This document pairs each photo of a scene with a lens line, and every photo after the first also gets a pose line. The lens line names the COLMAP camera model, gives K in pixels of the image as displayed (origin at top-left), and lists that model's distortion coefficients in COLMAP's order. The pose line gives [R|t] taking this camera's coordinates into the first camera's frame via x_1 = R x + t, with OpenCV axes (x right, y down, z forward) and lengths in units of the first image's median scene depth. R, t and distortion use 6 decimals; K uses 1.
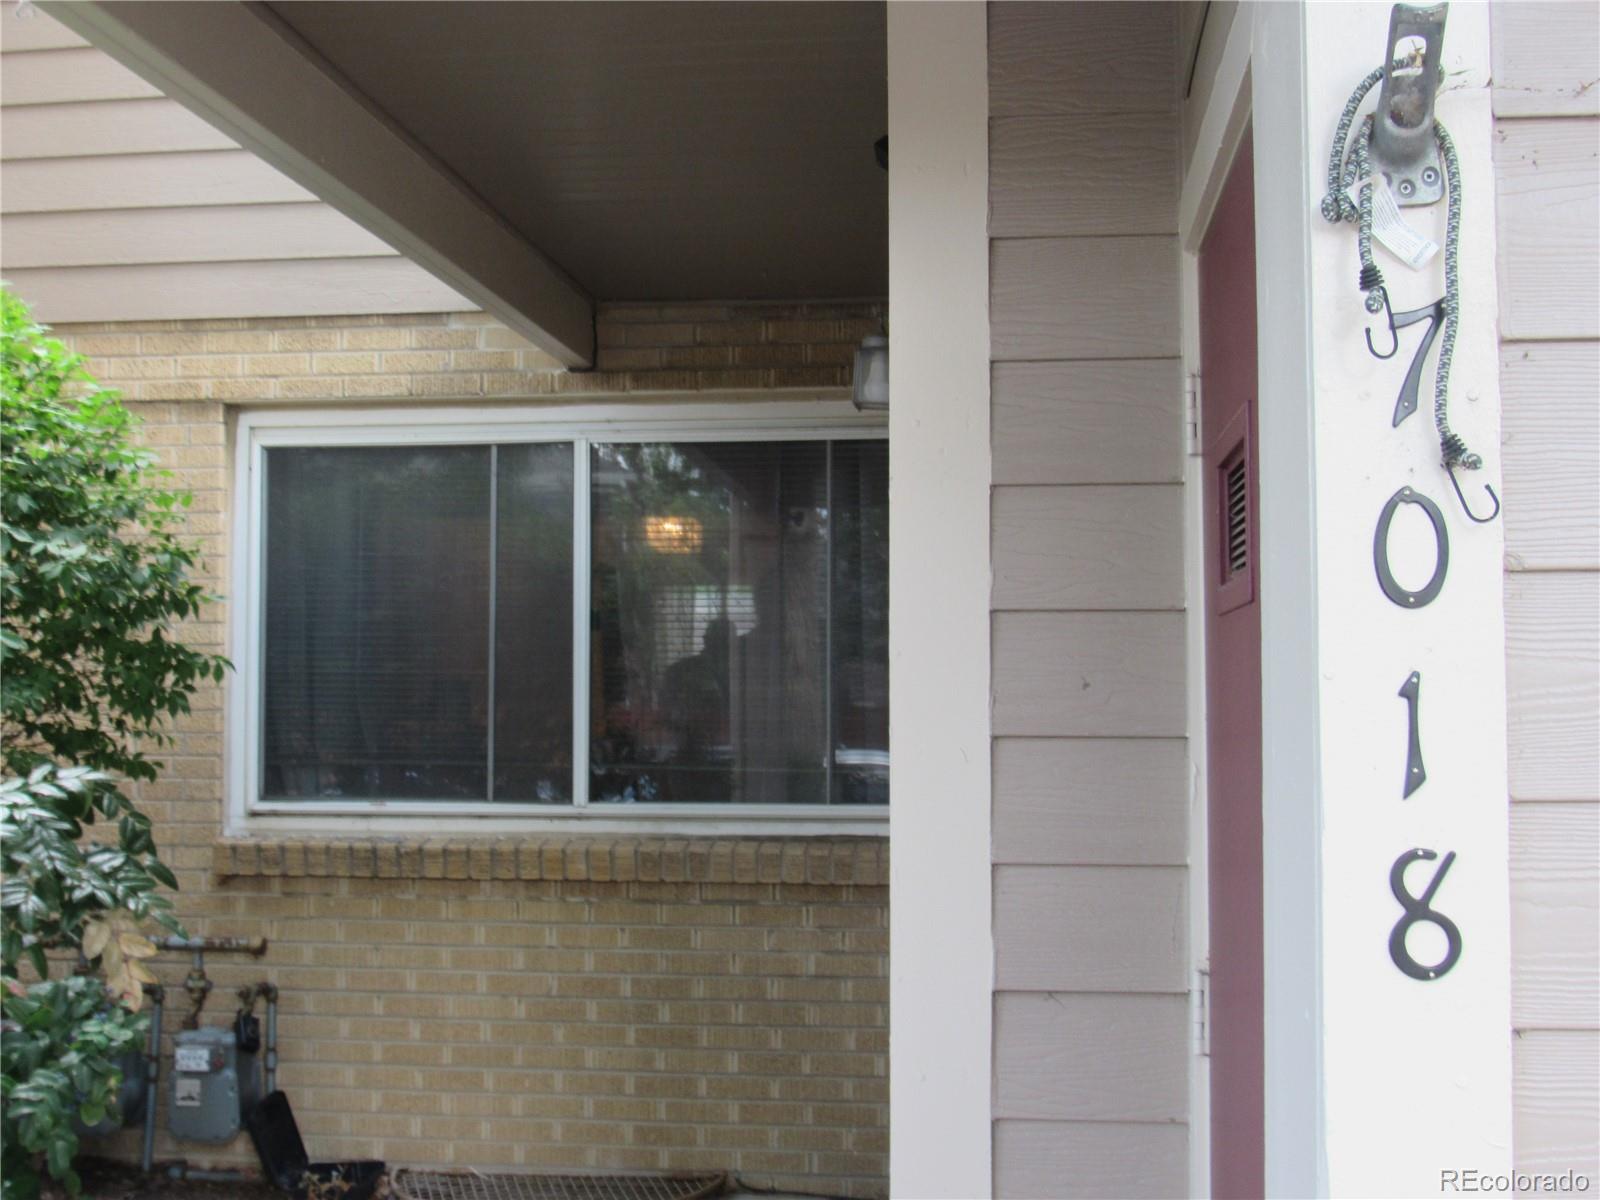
lens RADIAL K [[2024.7, 0, 799.5], [0, 2024.7, 599.1], [0, 0, 1]] dist [-0.053070, 0.000000]
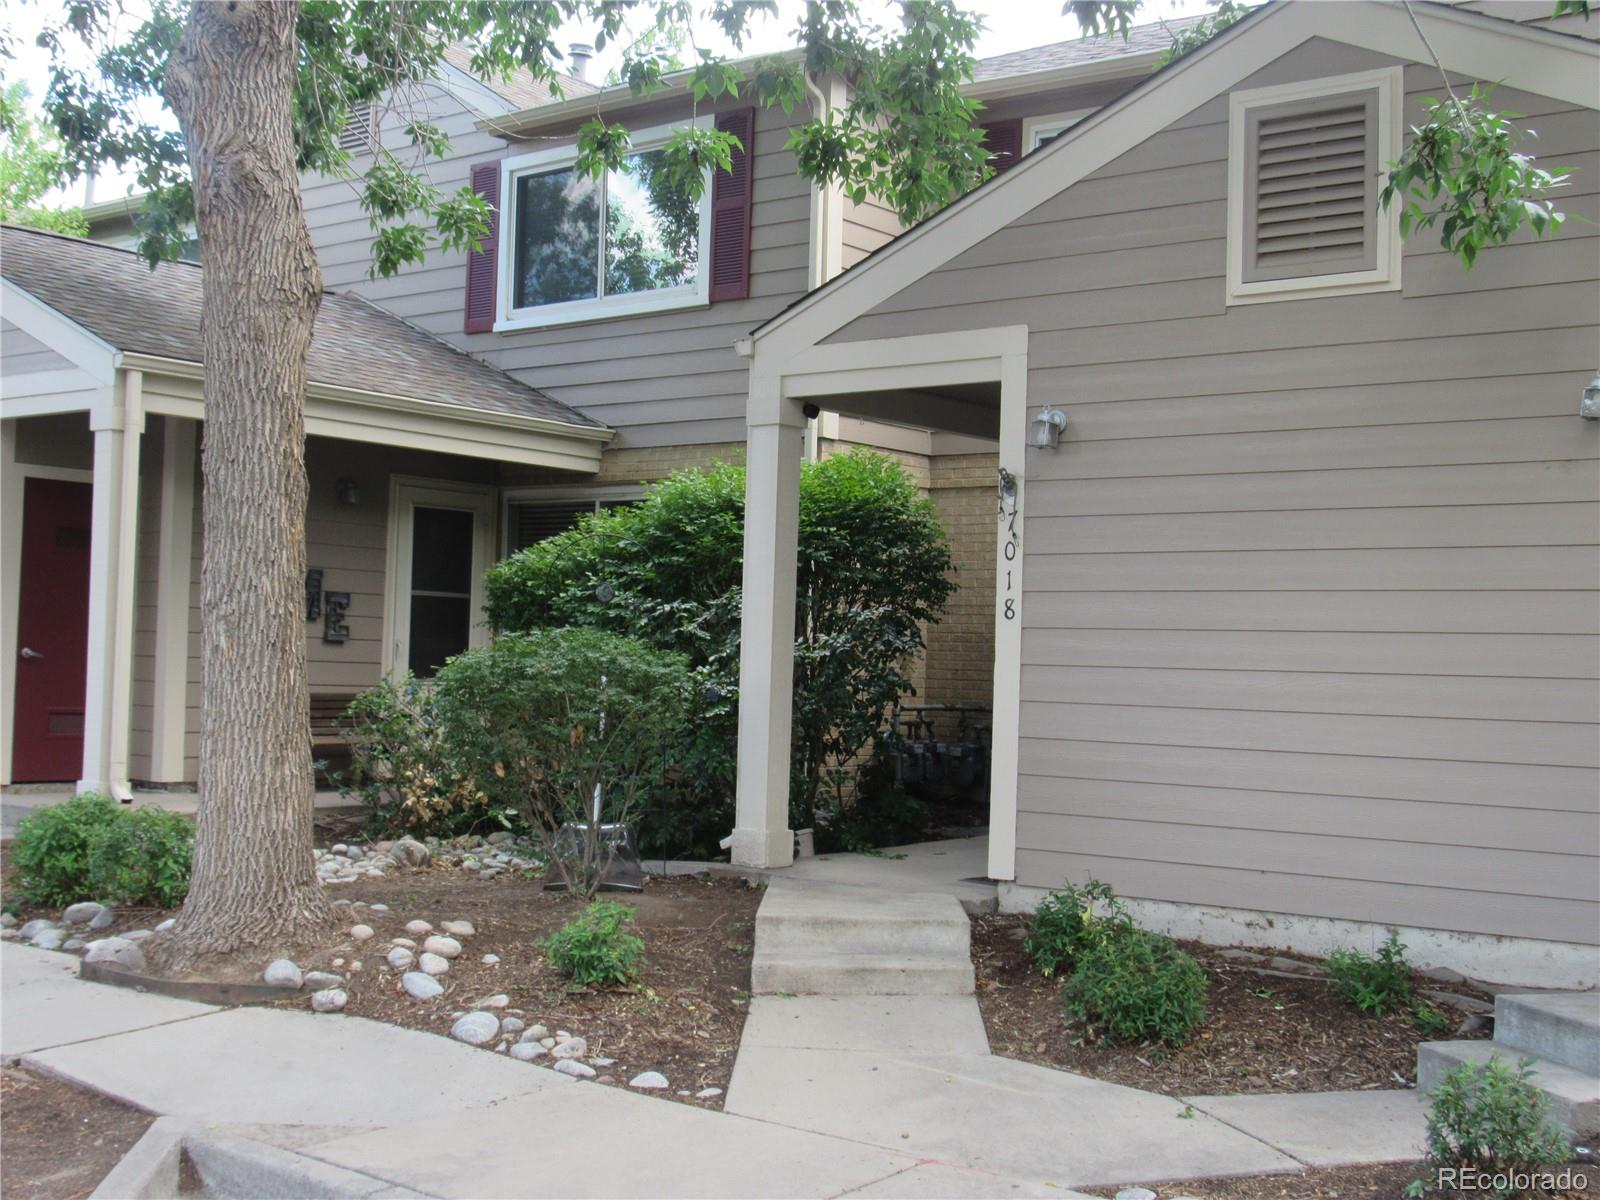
lens RADIAL K [[2024.7, 0, 797.5], [0, 2024.7, 597.2], [0, 0, 1]] dist [-0.053070, 0.000000]
pose [[0.835901, 0.009370, -0.548800, 0.827341], [-0.007930, 0.999956, 0.004994, 0.023659], [0.548822, 0.000178, 0.835939, -1.194225]]
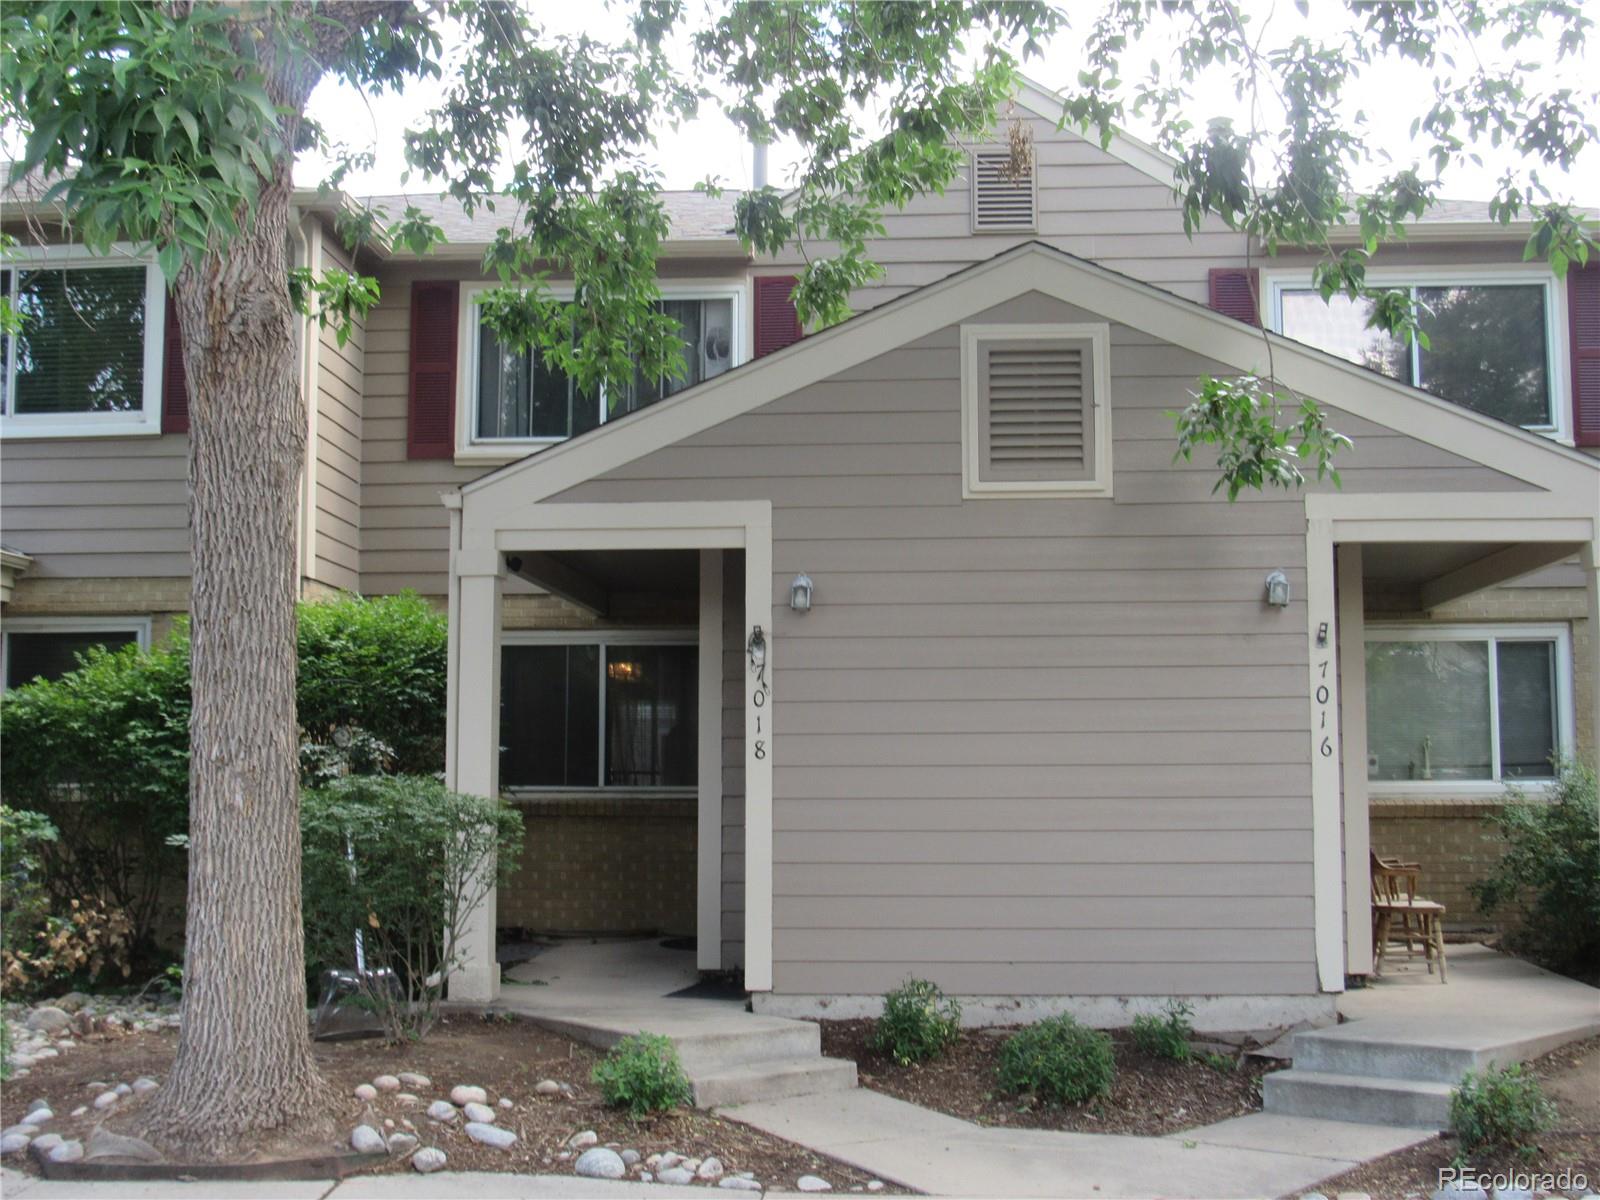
lens RADIAL K [[2024.7, 0, 790.6], [0, 2024.7, 600.6], [0, 0, 1]] dist [-0.053070, 0.000000]
pose [[0.999430, 0.004768, 0.033424, 0.044984], [-0.002948, 0.998521, -0.054283, 0.004347], [-0.033633, 0.054154, 0.997966, -1.589738]]
